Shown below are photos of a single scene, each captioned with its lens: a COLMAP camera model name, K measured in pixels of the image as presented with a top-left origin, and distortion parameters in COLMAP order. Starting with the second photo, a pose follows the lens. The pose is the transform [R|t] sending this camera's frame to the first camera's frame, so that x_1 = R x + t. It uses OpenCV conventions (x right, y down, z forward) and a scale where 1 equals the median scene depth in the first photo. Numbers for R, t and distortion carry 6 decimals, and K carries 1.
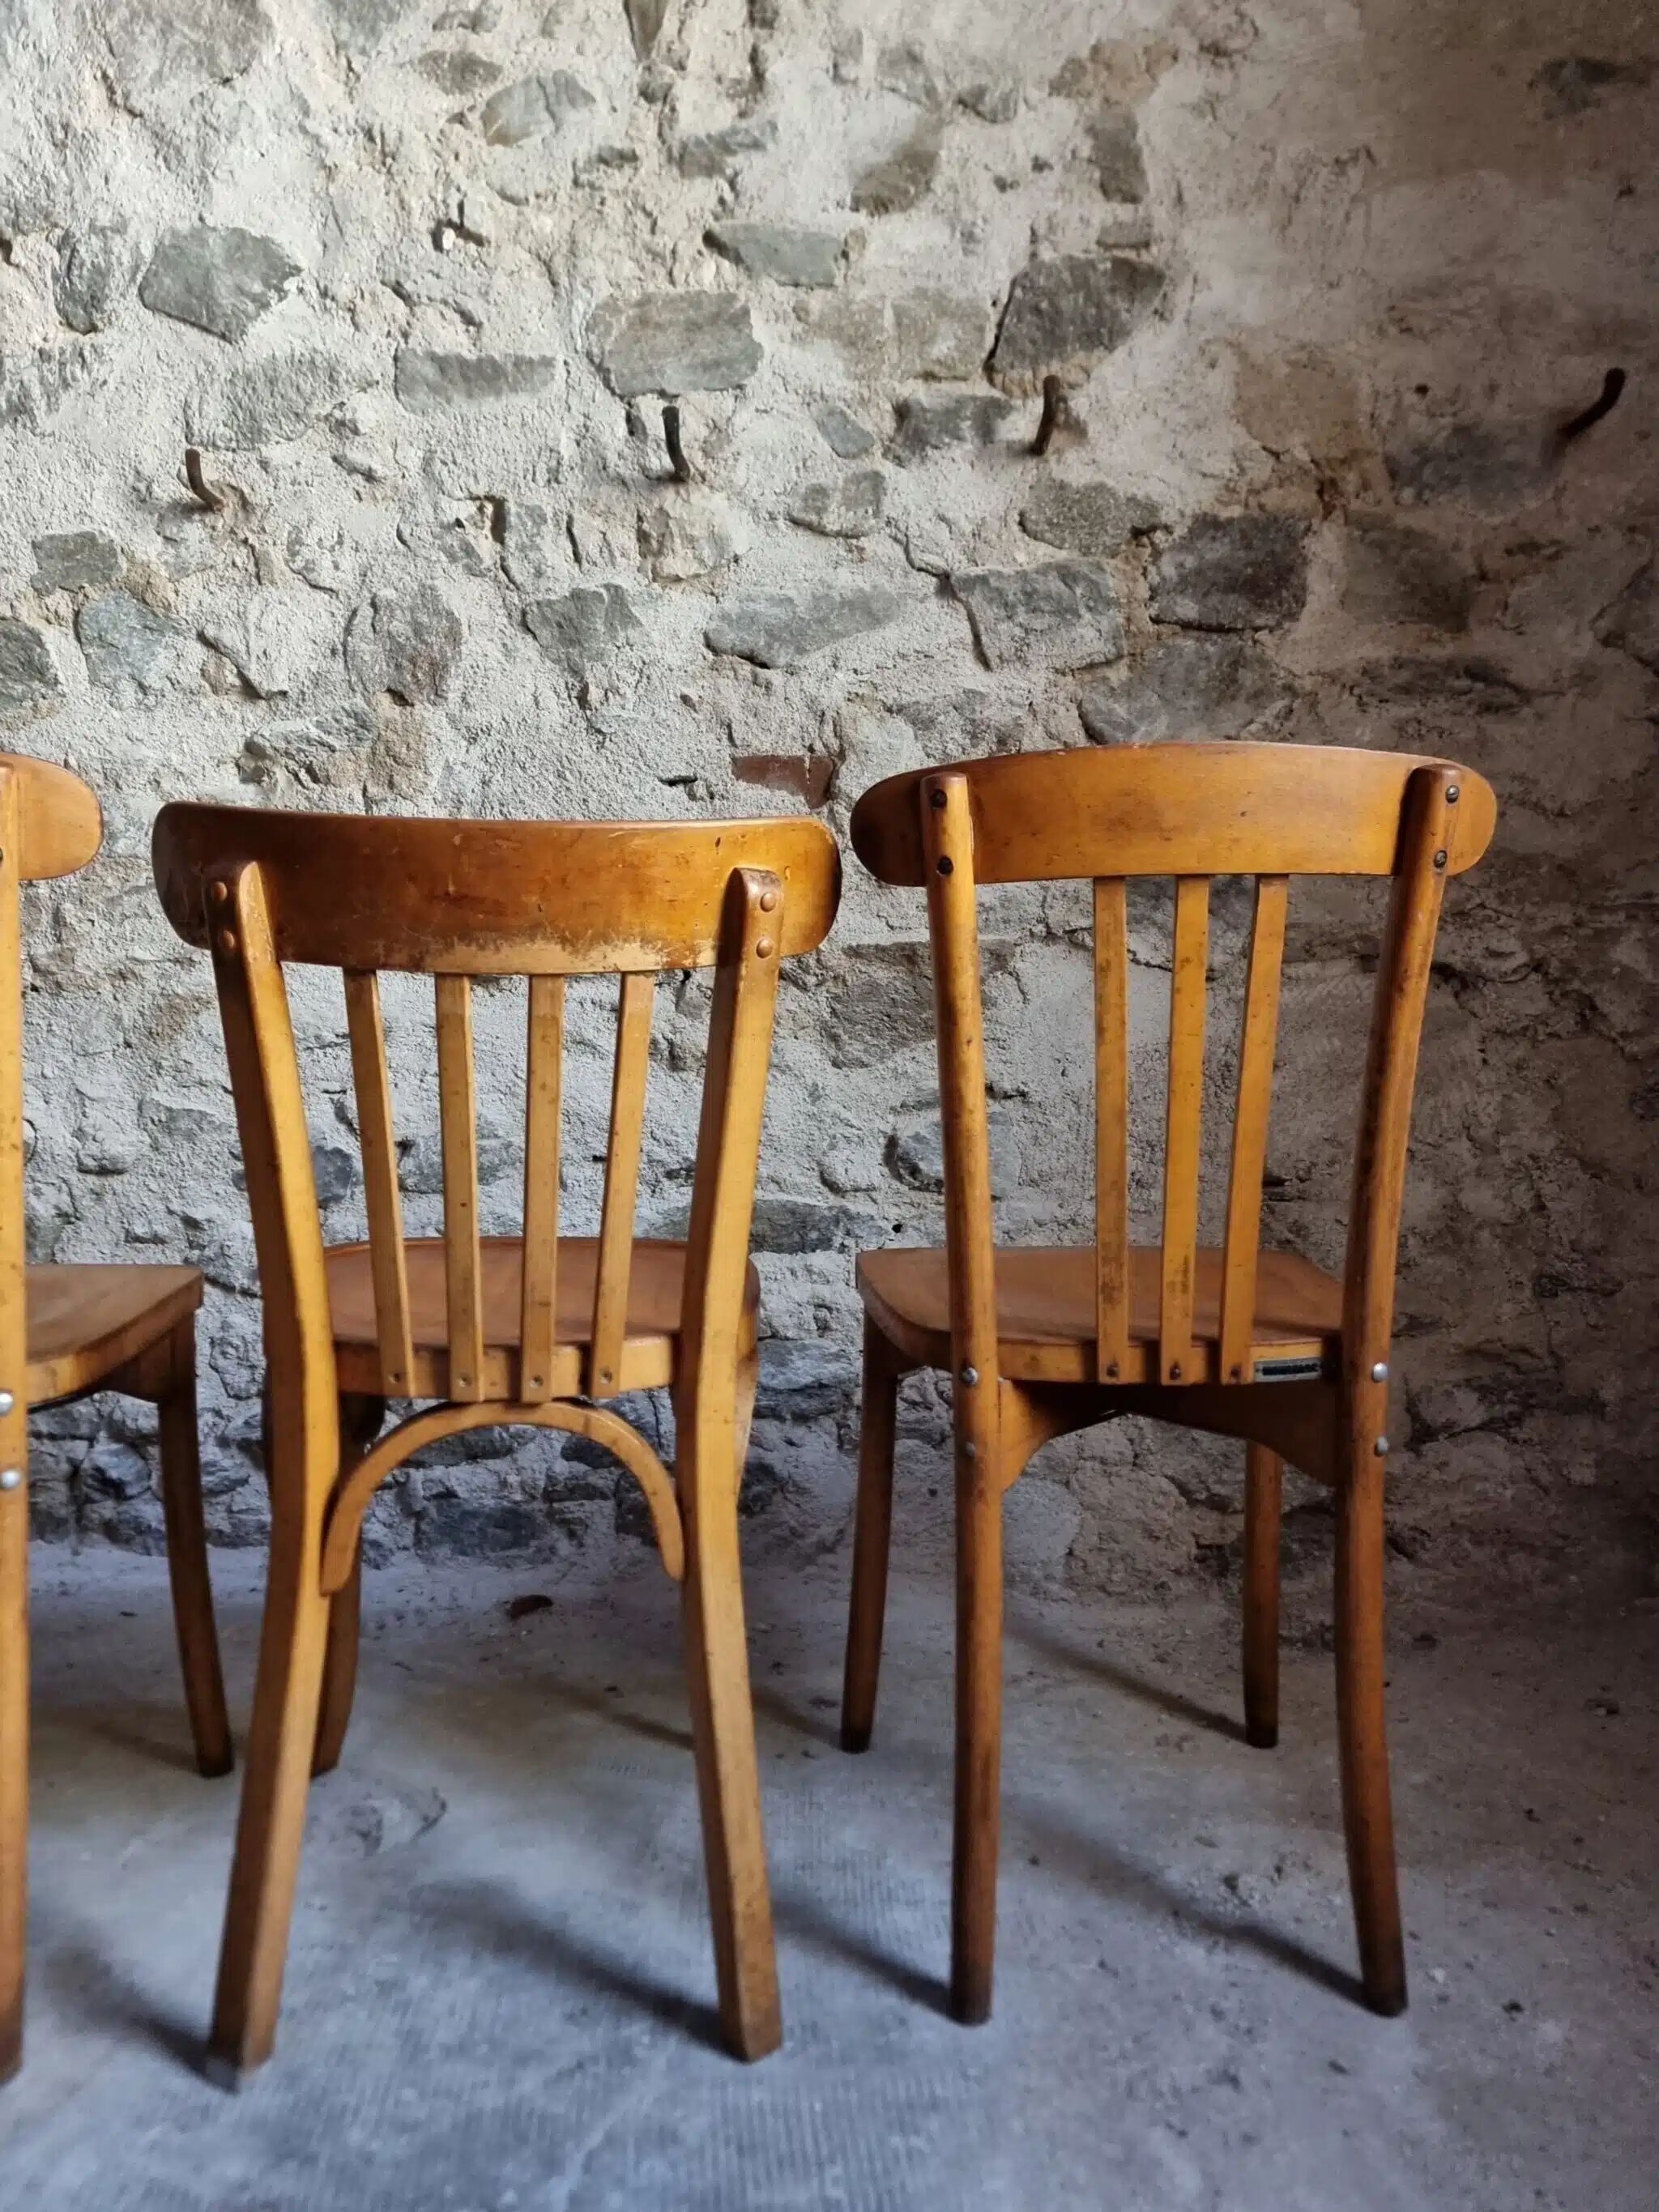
lens RADIAL K [[1578.3, 0, 801.9], [0, 1578.3, 1138.6], [0, 0, 1]] dist [0.066538, -0.063685]
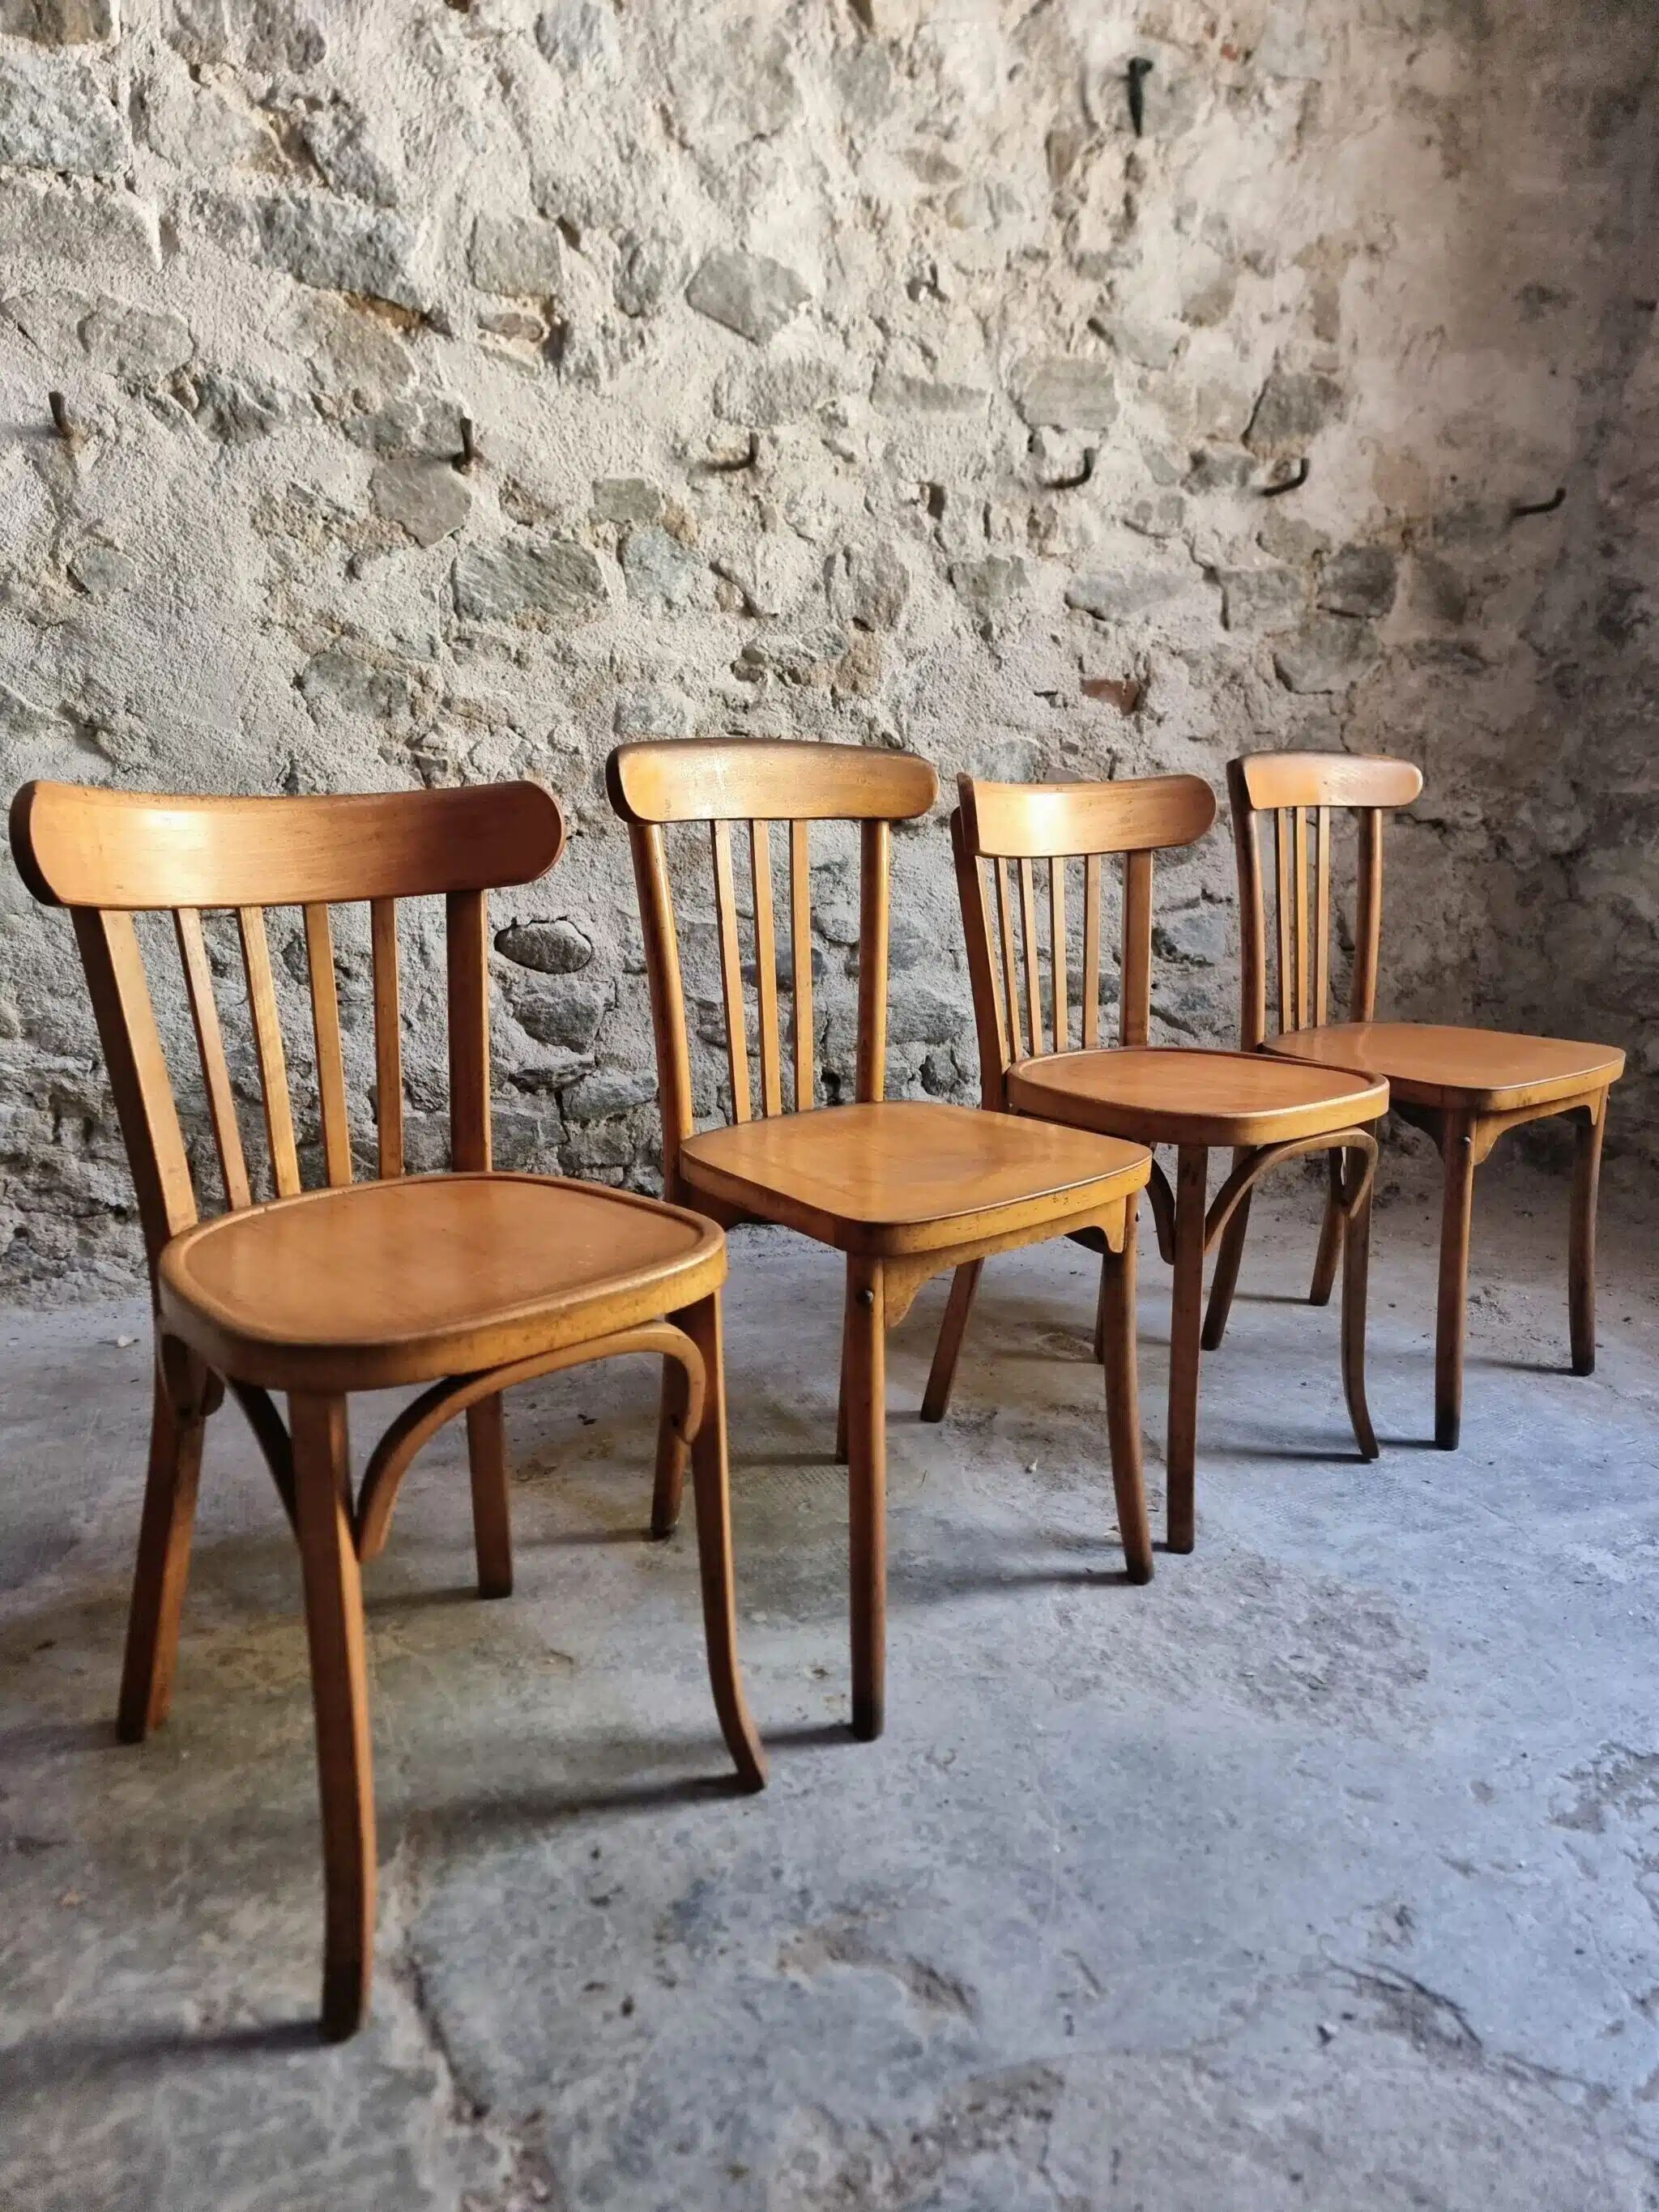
lens RADIAL K [[1542.8, 0, 836.4], [0, 1542.8, 1109.8], [0, 0, 1]] dist [0.066104, -0.066553]
pose [[0.904690, -0.079392, 0.418609, -0.900205], [0.017092, 0.988458, 0.150530, -0.061196], [-0.425728, -0.129028, 0.895604, -0.279692]]
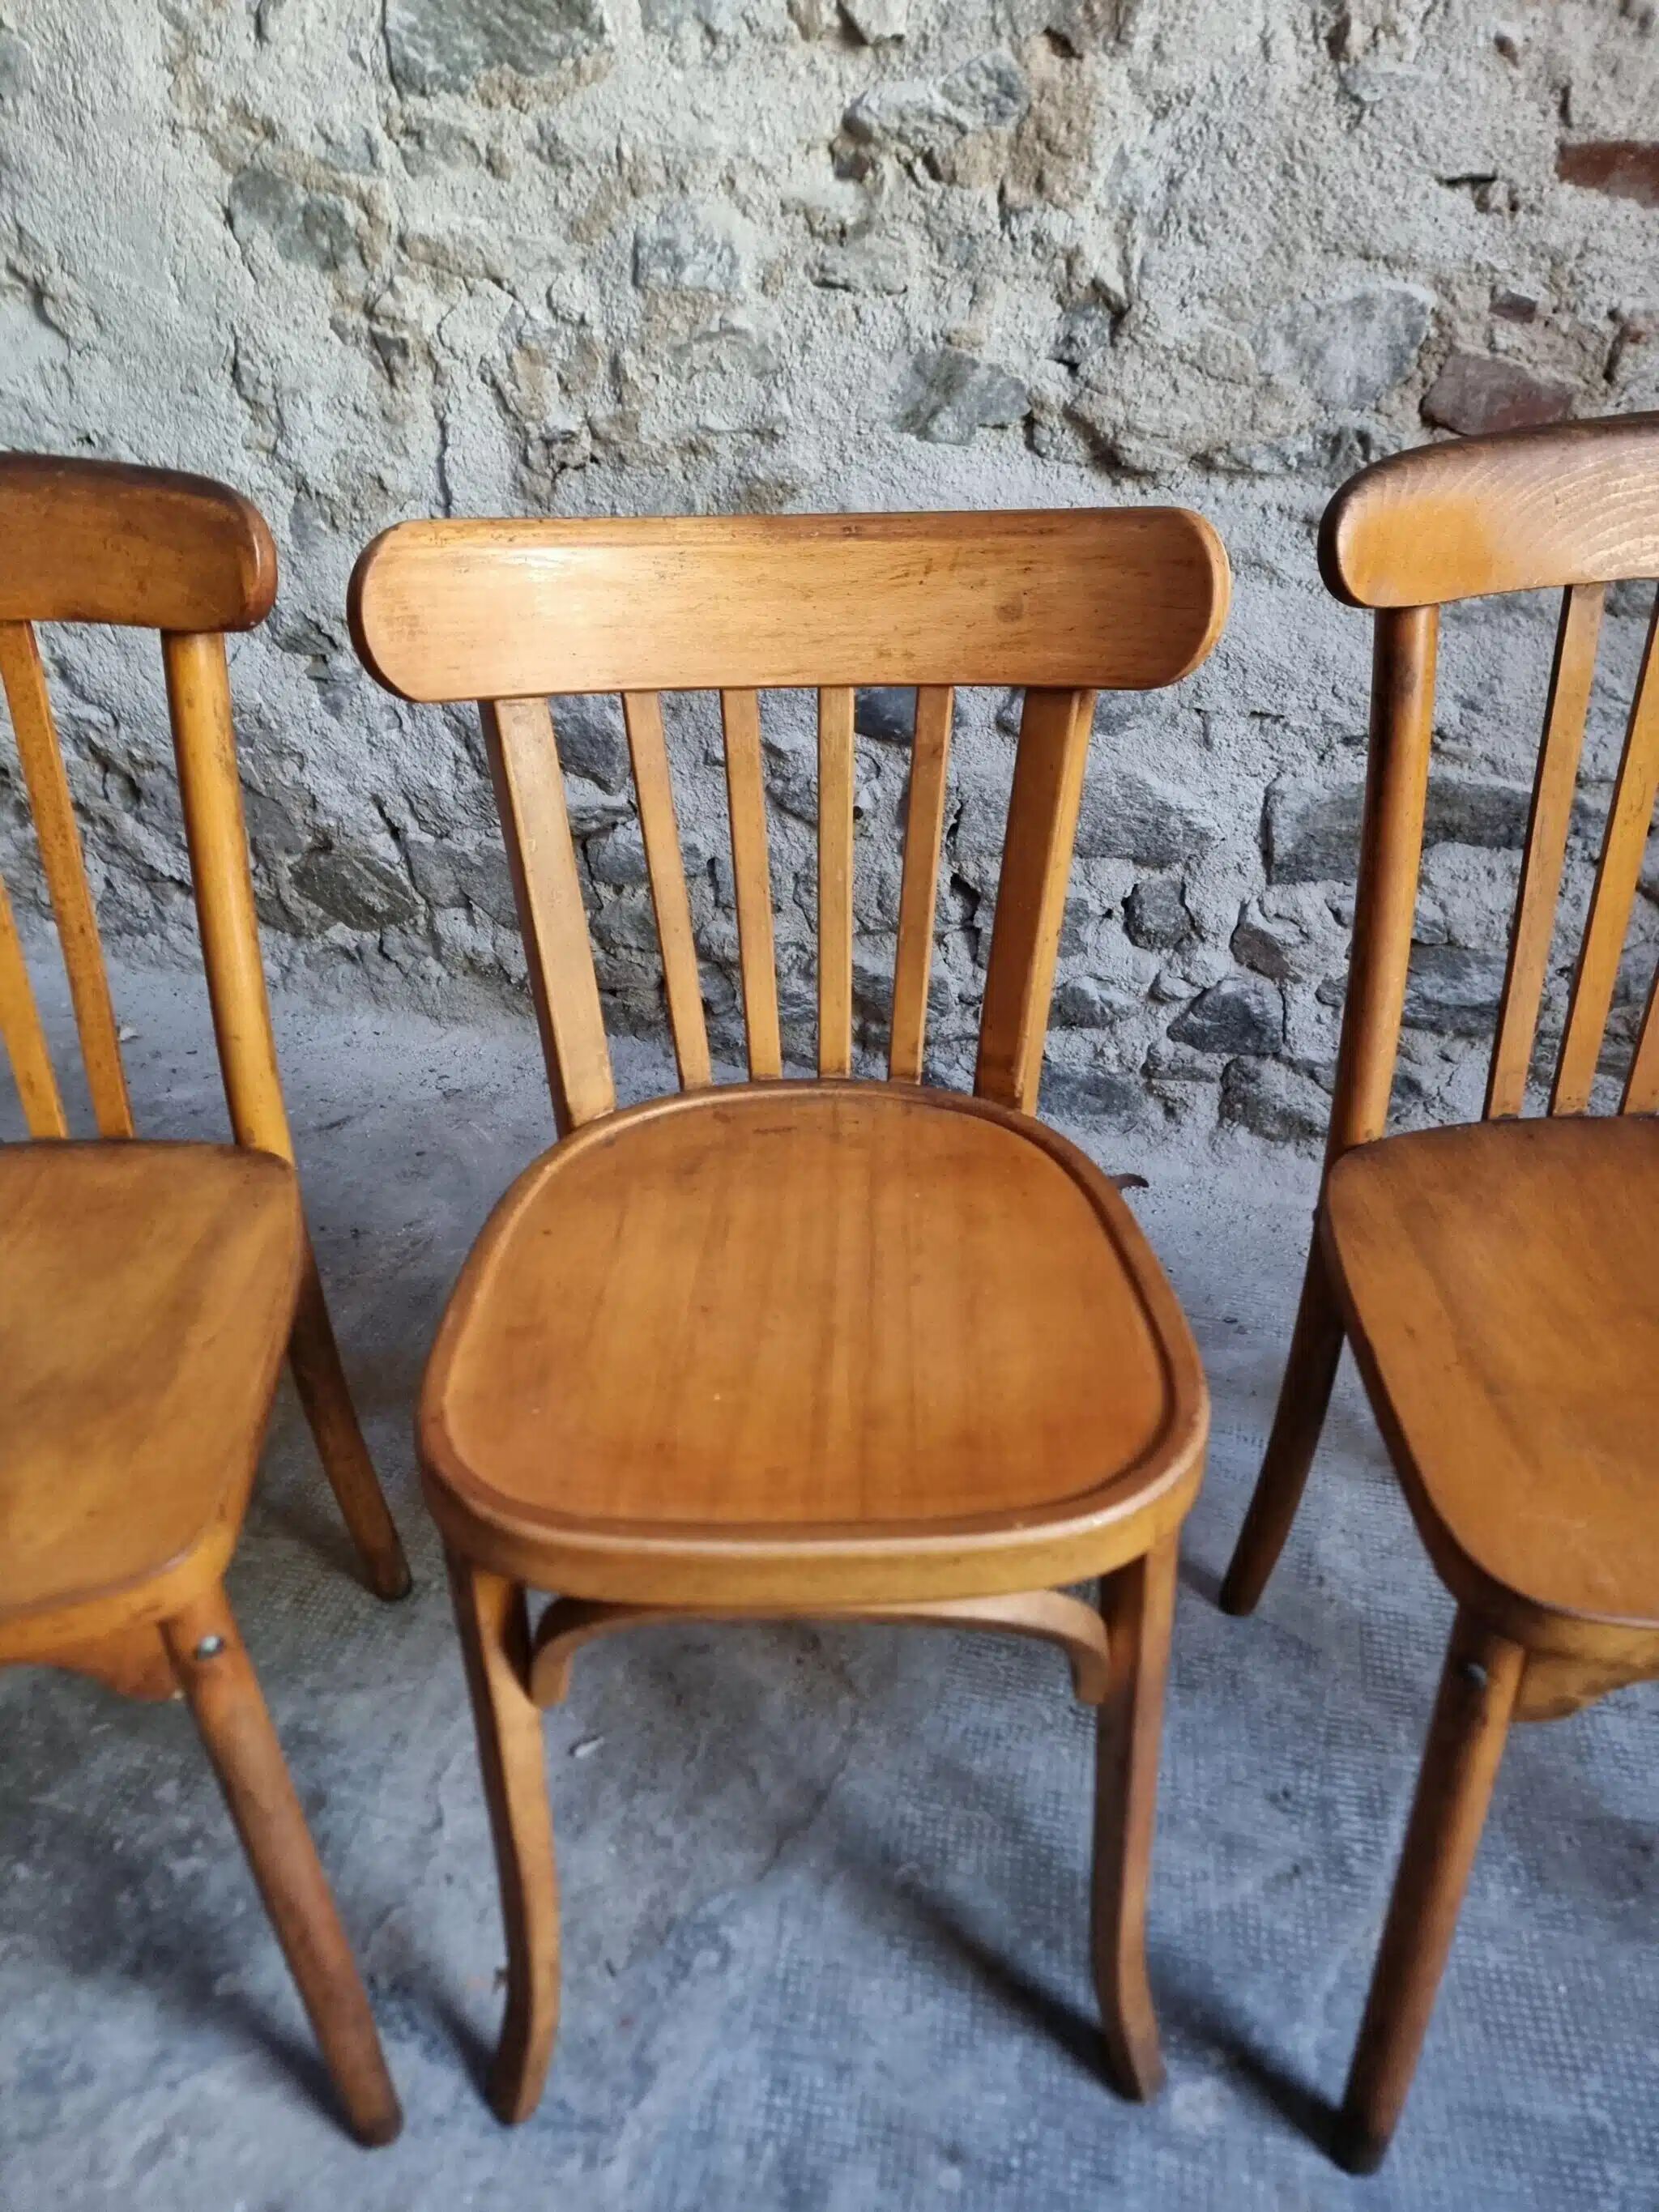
lens RADIAL K [[1542.8, 0, 800.6], [0, 1542.8, 1099.9], [0, 0, 1]] dist [0.066104, -0.066553]
pose [[0.970595, 0.109327, -0.214461, -0.168403], [0.000067, 0.890795, 0.454406, -0.179572], [0.240720, -0.441059, 0.864593, 0.166475]]
